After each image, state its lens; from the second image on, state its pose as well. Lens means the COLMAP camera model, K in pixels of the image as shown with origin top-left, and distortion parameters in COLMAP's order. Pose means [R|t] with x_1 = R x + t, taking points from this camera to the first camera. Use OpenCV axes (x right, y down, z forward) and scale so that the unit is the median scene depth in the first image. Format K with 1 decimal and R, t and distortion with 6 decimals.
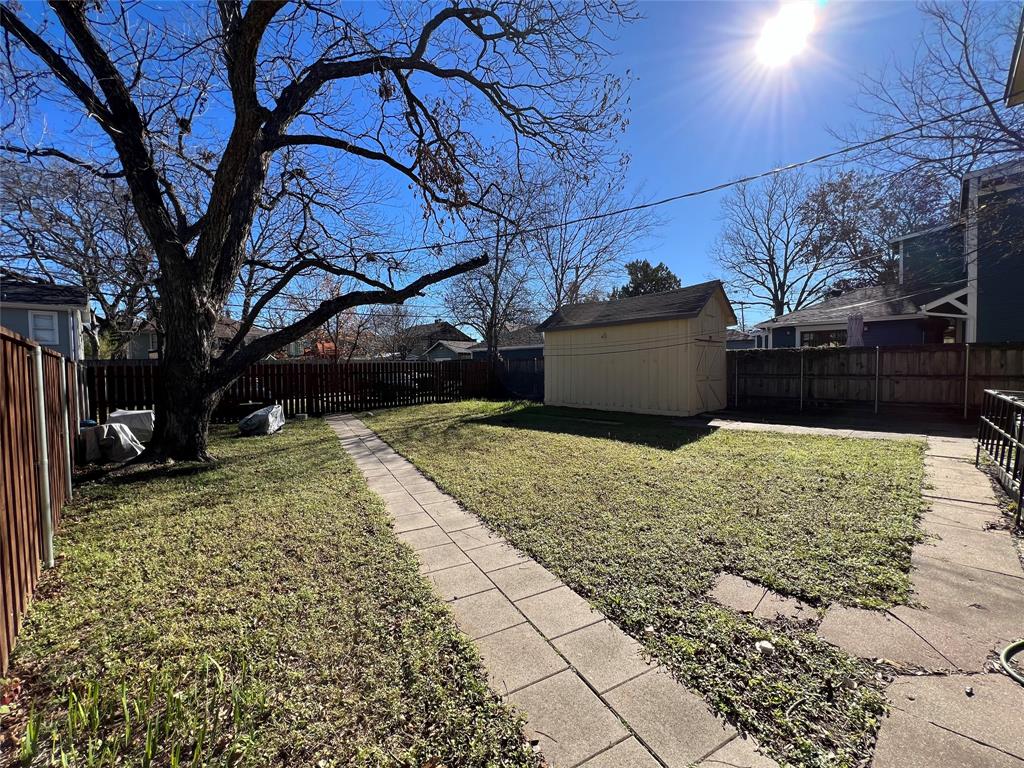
lens RADIAL K [[409.9, 0, 509.8], [0, 409.9, 383.0], [0, 0, 1]] dist [-0.001461, 0.000164]
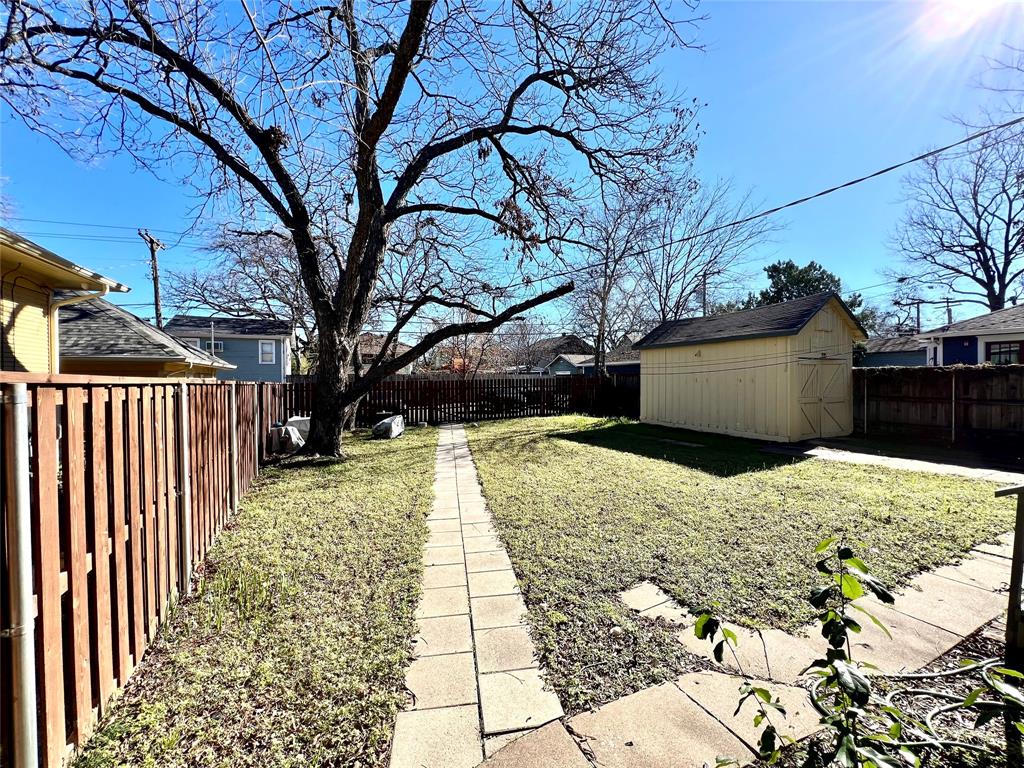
lens RADIAL K [[409.9, 0, 509.8], [0, 409.9, 383.0], [0, 0, 1]] dist [-0.001461, 0.000164]
pose [[0.946319, 0.008350, -0.323127, 0.167374], [-0.016182, 0.999637, -0.021559, -0.024933], [0.322829, 0.025631, 0.946110, -0.083790]]
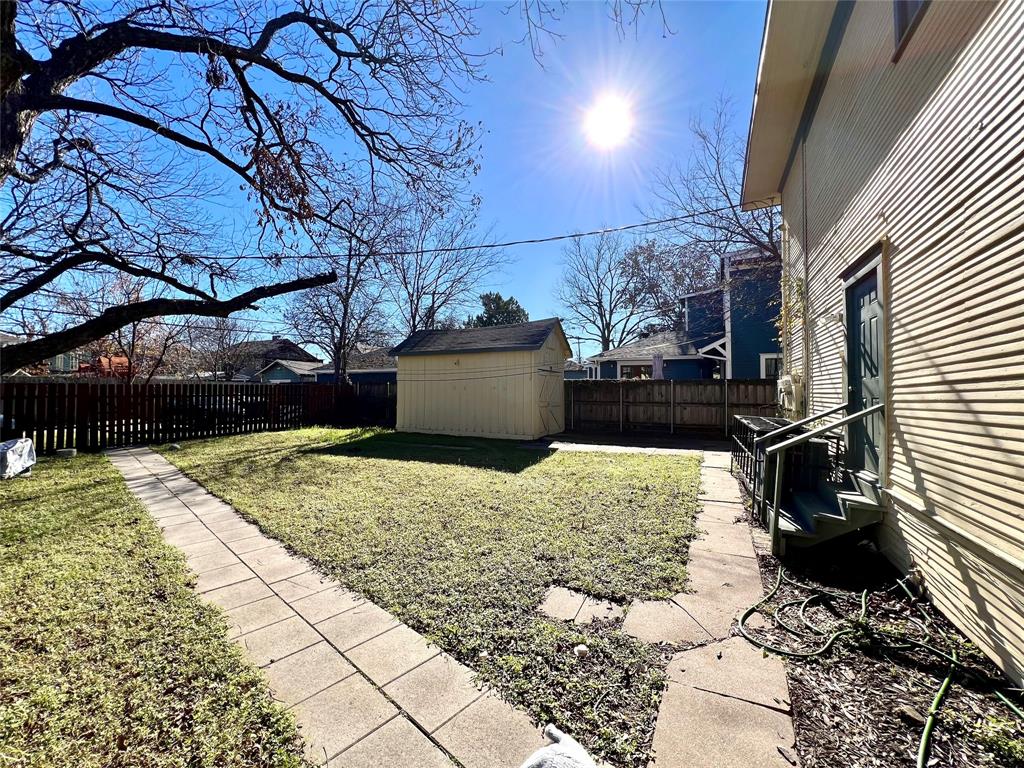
lens RADIAL K [[409.7, 0, 510.4], [0, 409.7, 382.7], [0, 0, 1]] dist [-0.000801, -0.000118]
pose [[0.940128, 0.022669, 0.340067, 0.009842], [-0.002030, 0.998140, -0.060923, -0.004273], [-0.340816, 0.056585, 0.938426, -0.006746]]
